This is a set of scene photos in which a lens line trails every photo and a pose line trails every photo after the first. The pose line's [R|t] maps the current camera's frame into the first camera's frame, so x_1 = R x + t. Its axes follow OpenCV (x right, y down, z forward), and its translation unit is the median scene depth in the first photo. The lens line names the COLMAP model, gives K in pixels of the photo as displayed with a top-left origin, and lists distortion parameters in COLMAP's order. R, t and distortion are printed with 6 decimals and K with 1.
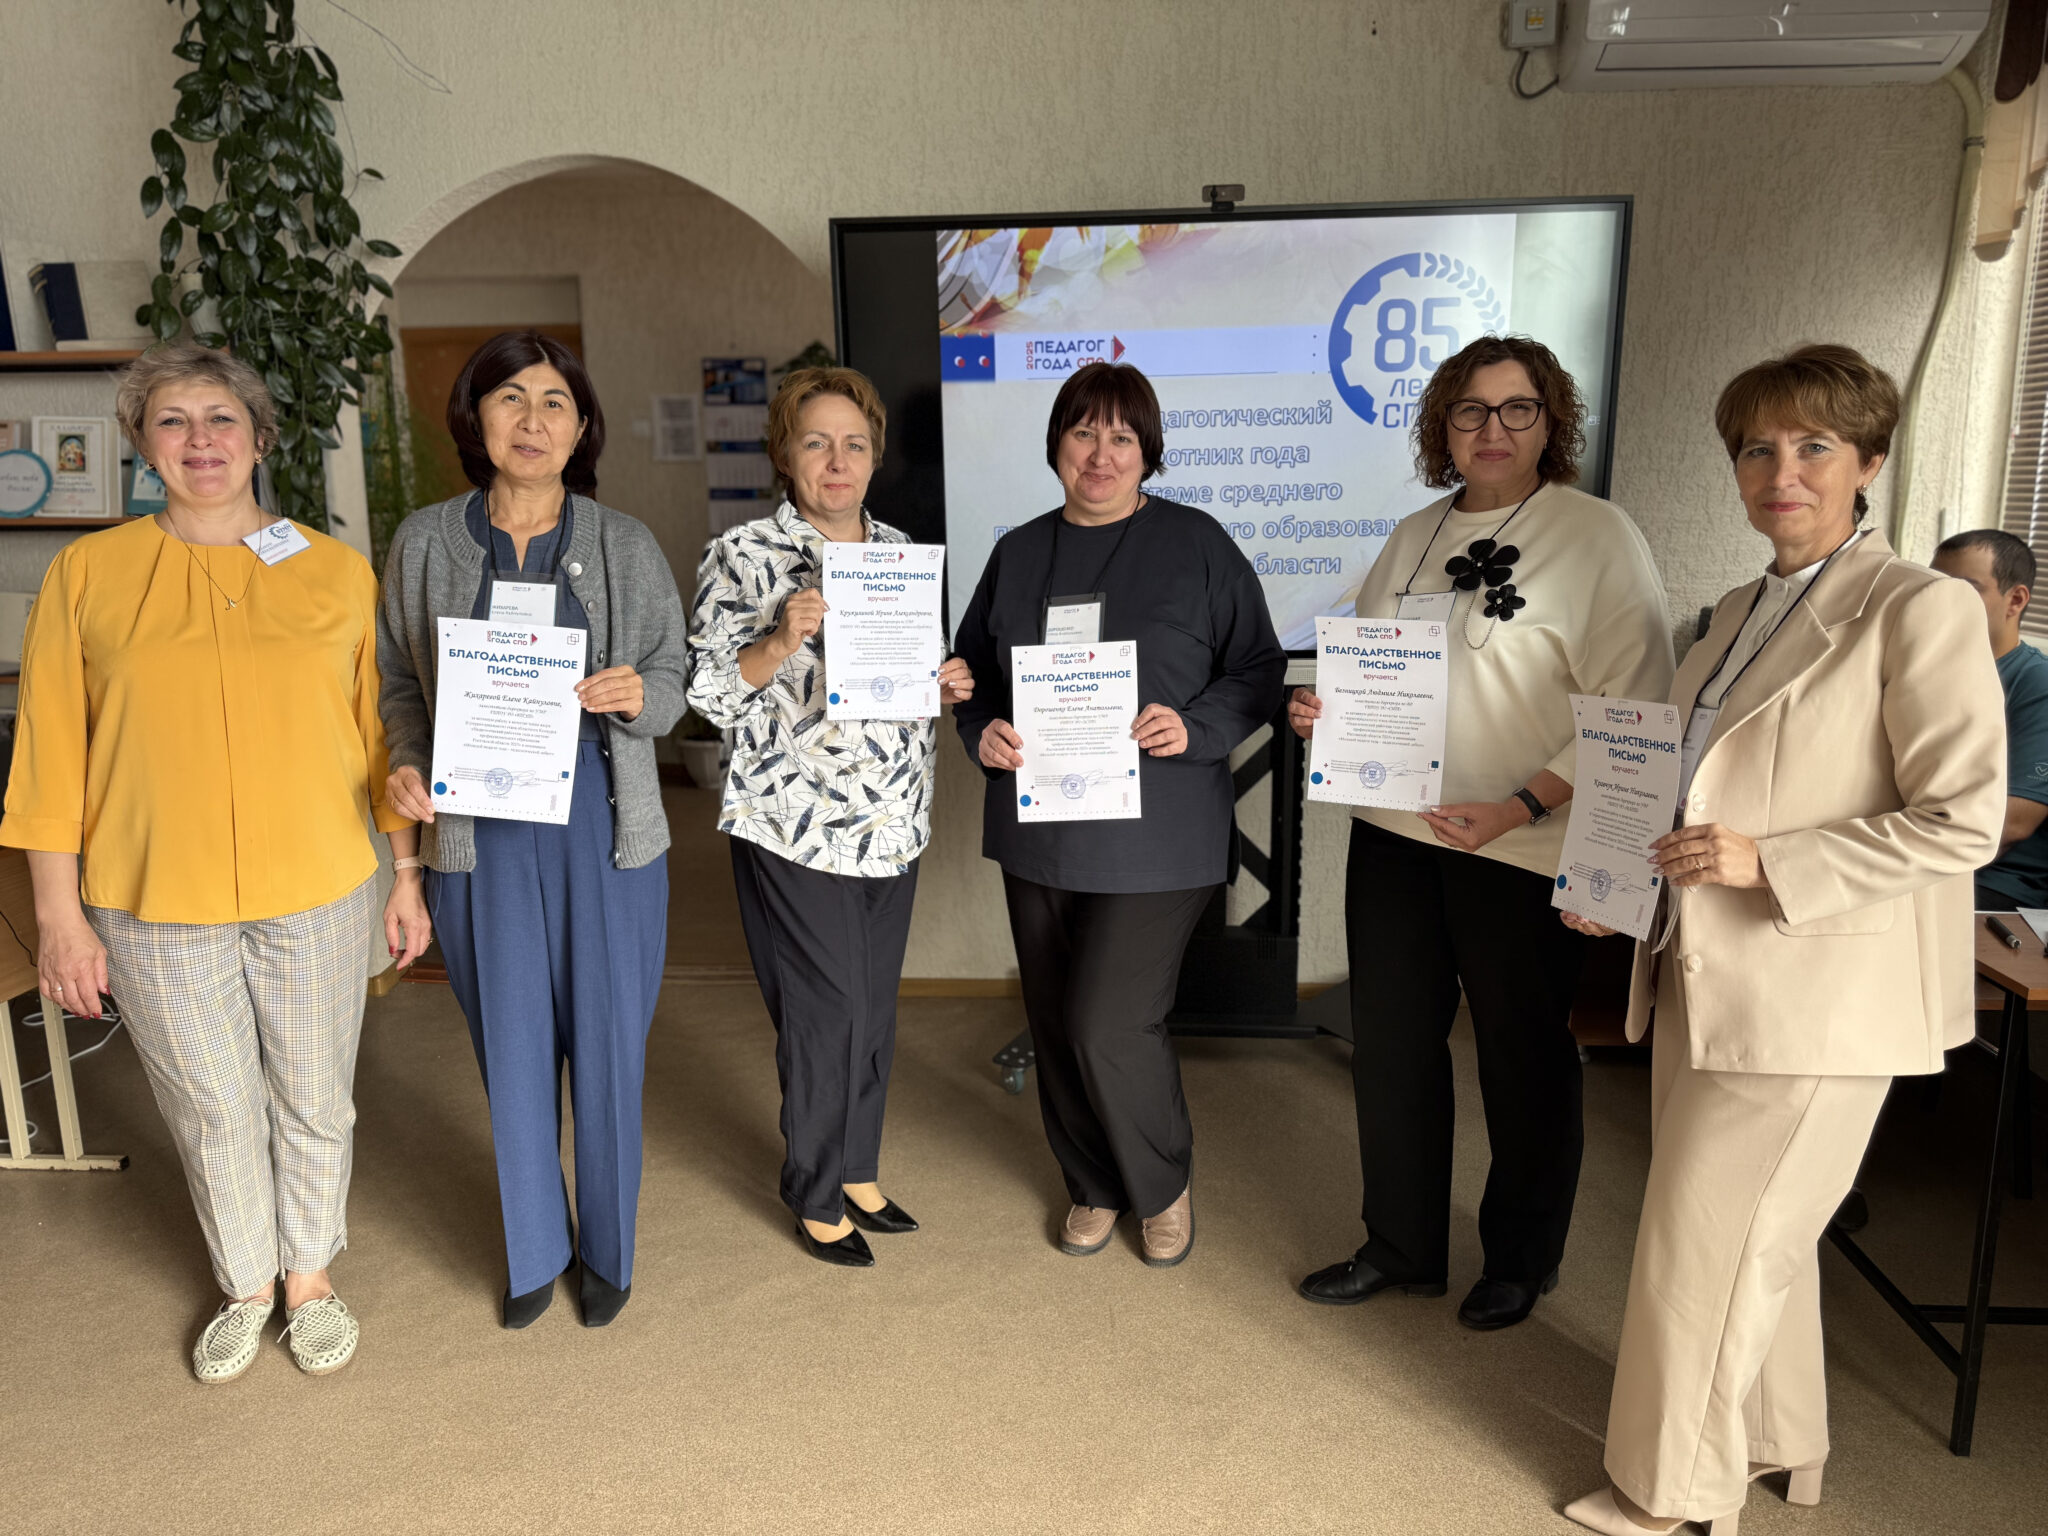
lens RADIAL K [[1469.4, 0, 1024.0], [0, 1469.4, 768.0], [0, 0, 1]] dist [0.010887, -0.006171]
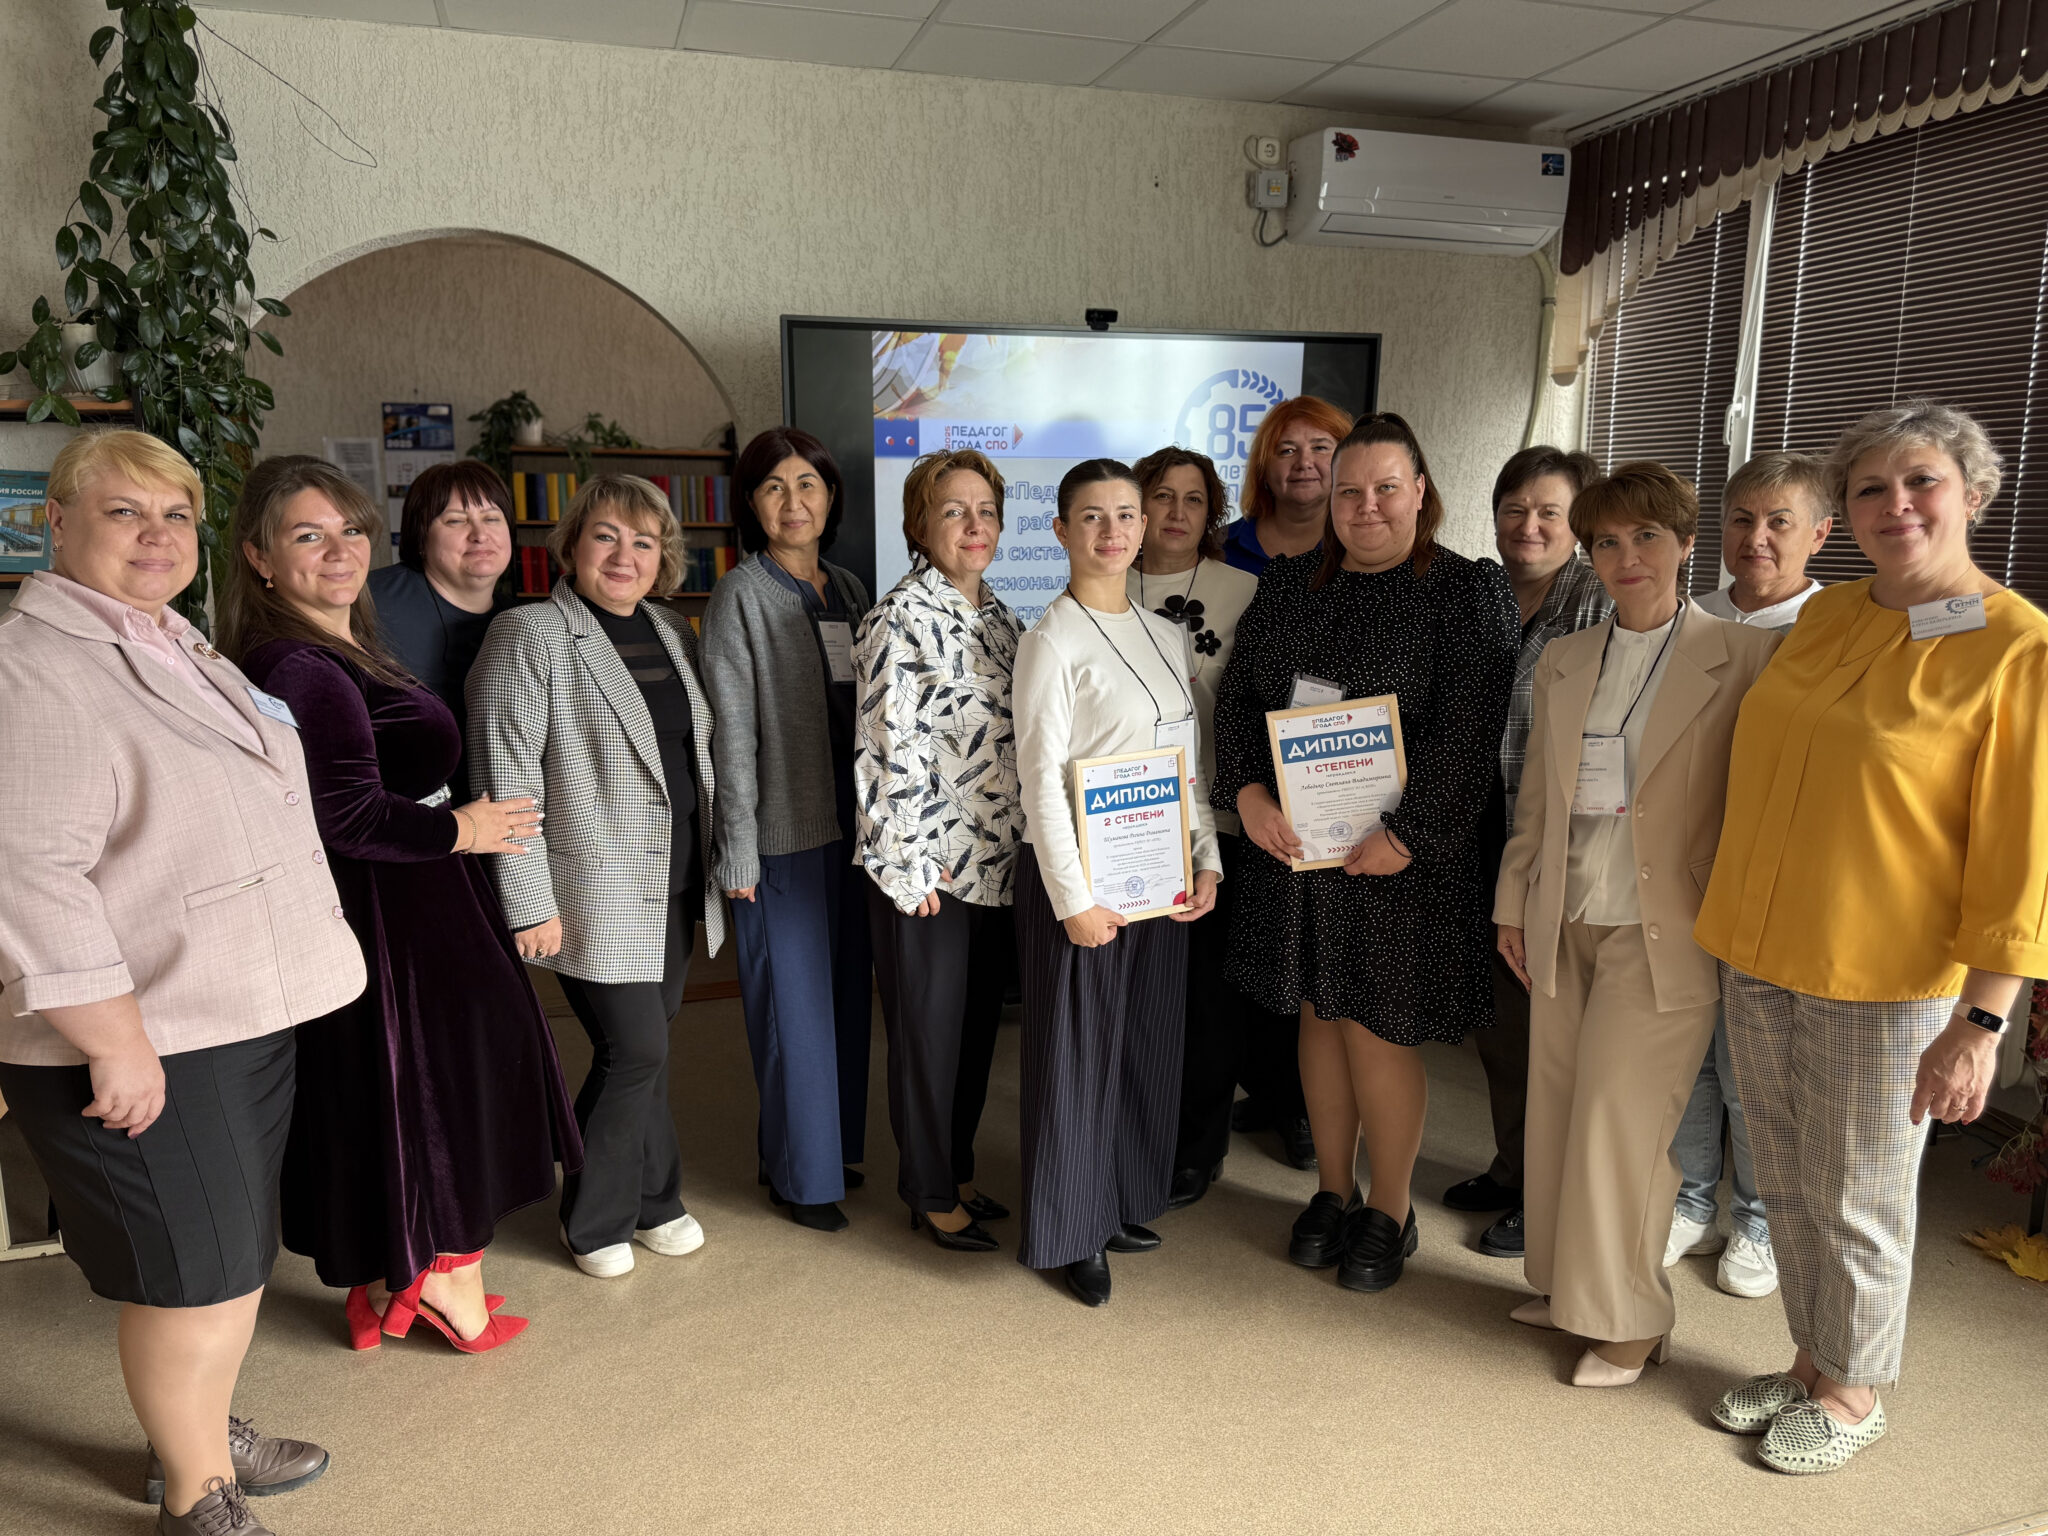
lens RADIAL K [[1475.3, 0, 1024.0], [0, 1475.3, 768.0], [0, 0, 1]] dist [0.083203, -0.133598]
pose [[0.931997, -0.052571, 0.358633, -0.347200], [0.061787, 0.997987, -0.014278, 0.008809], [-0.357160, 0.035466, 0.933370, -0.128917]]
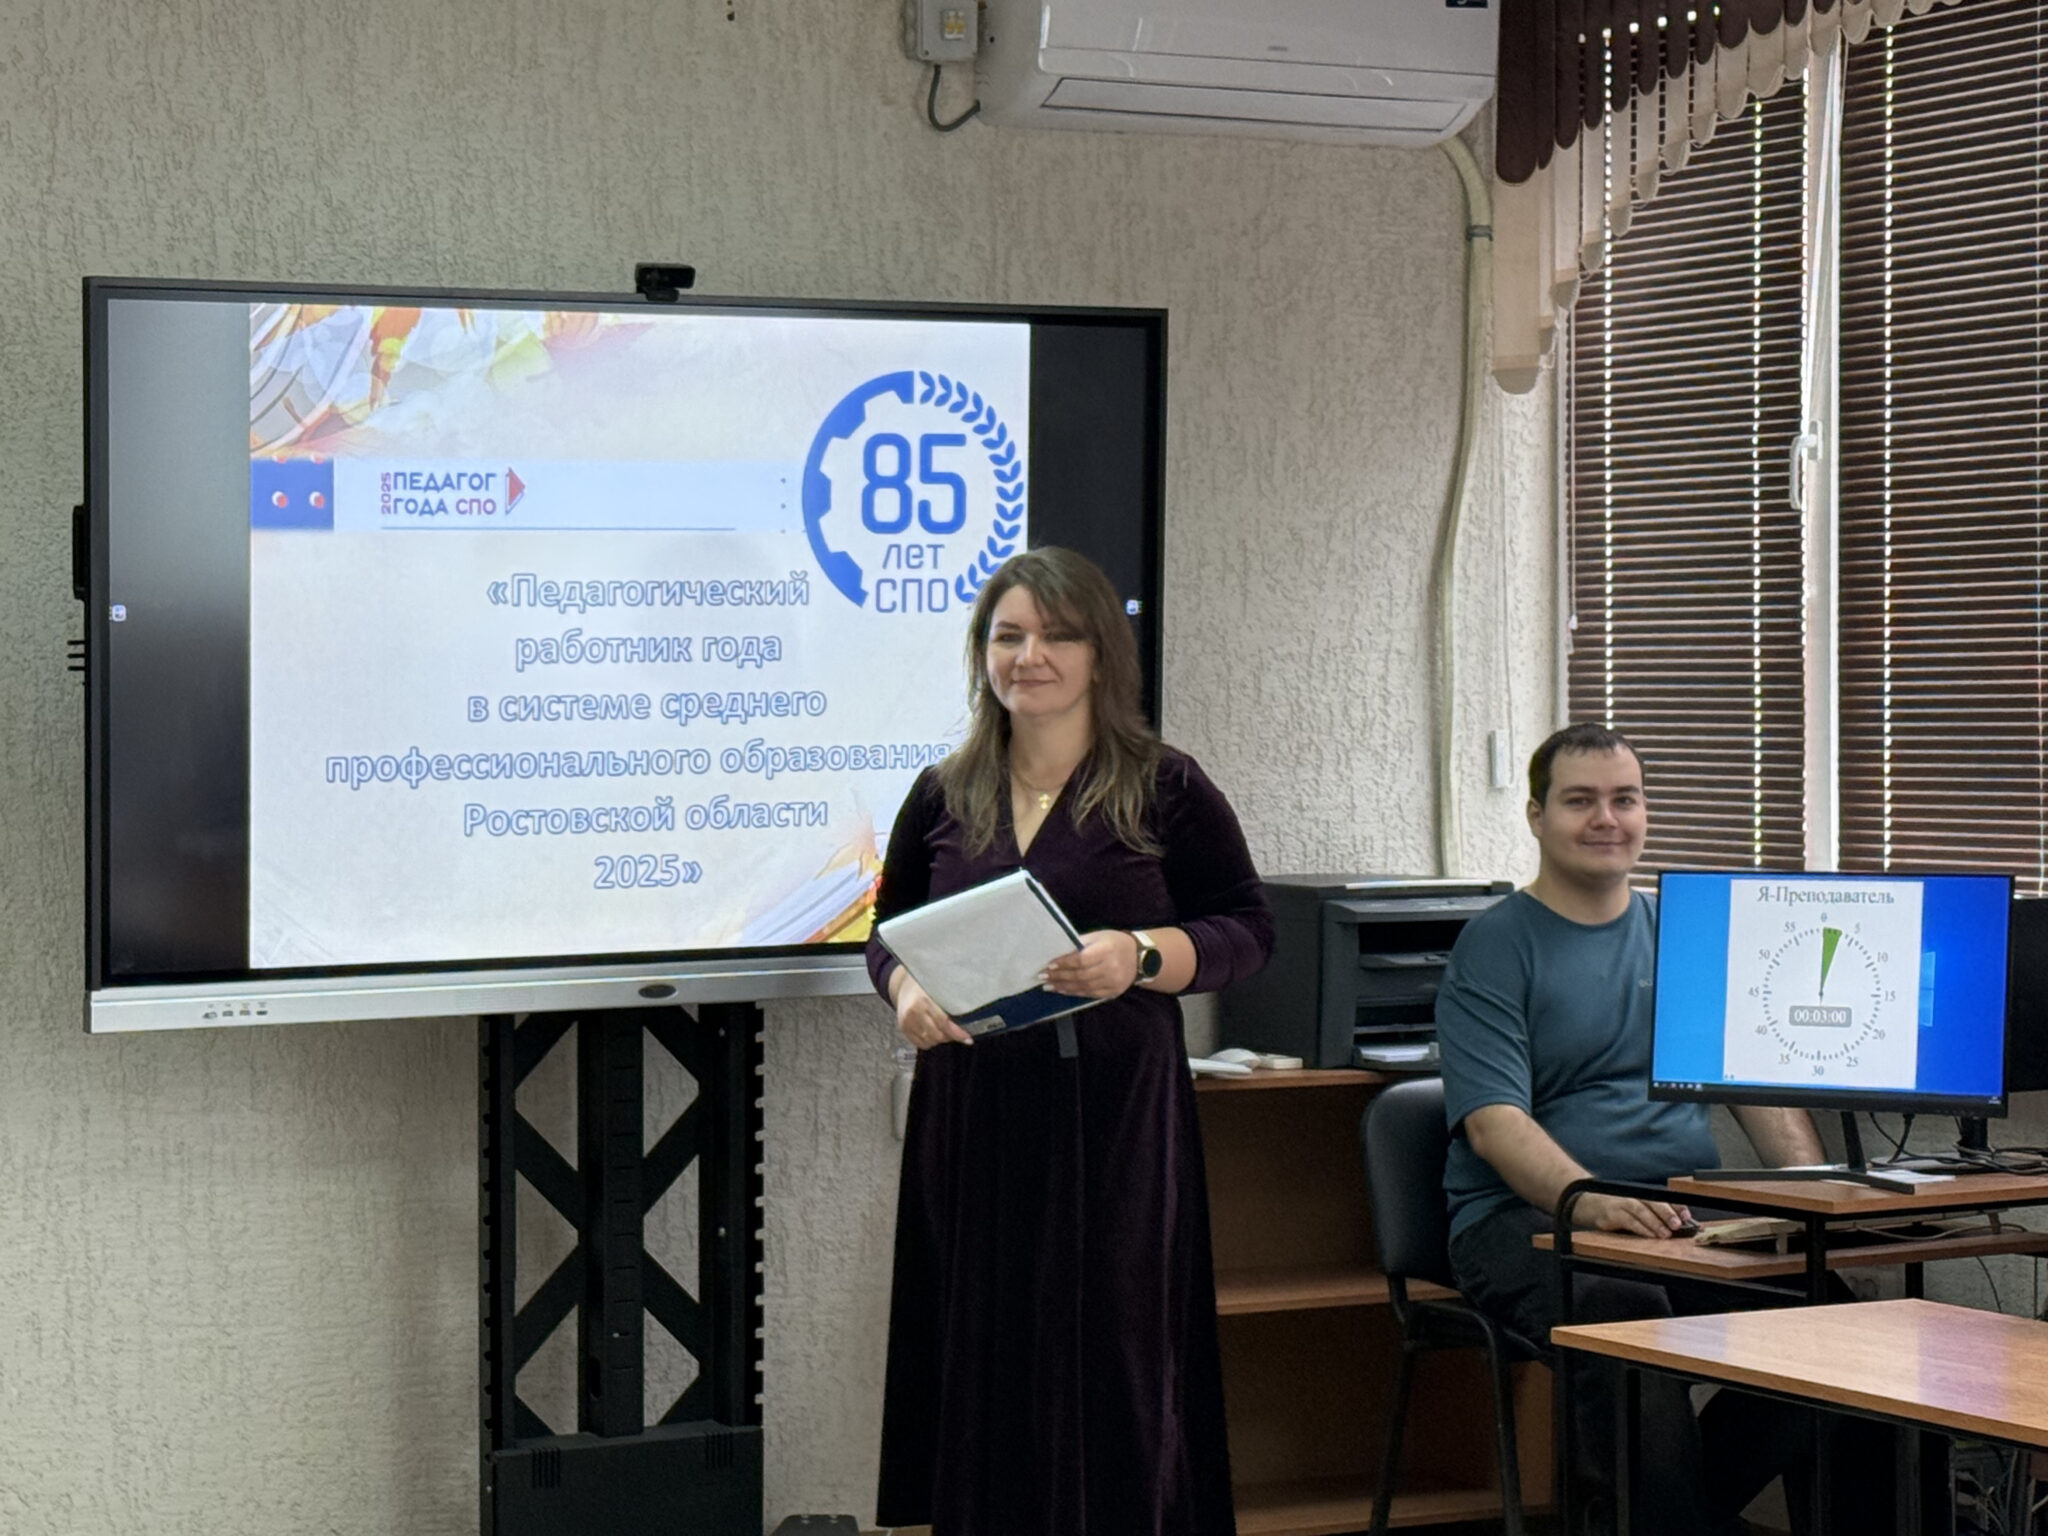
lens RADIAL K [[4895.3, 0, 1024.0], [0, 4895.3, 768.0], [0, 0, 1]] dist [0.263308, -0.889466]
pose [[0.840438, -0.007607, 0.541854, -0.829620], [0.106230, 0.982814, -0.150970, 0.169156], [-0.531393, 0.184442, 0.826803, -0.803535]]
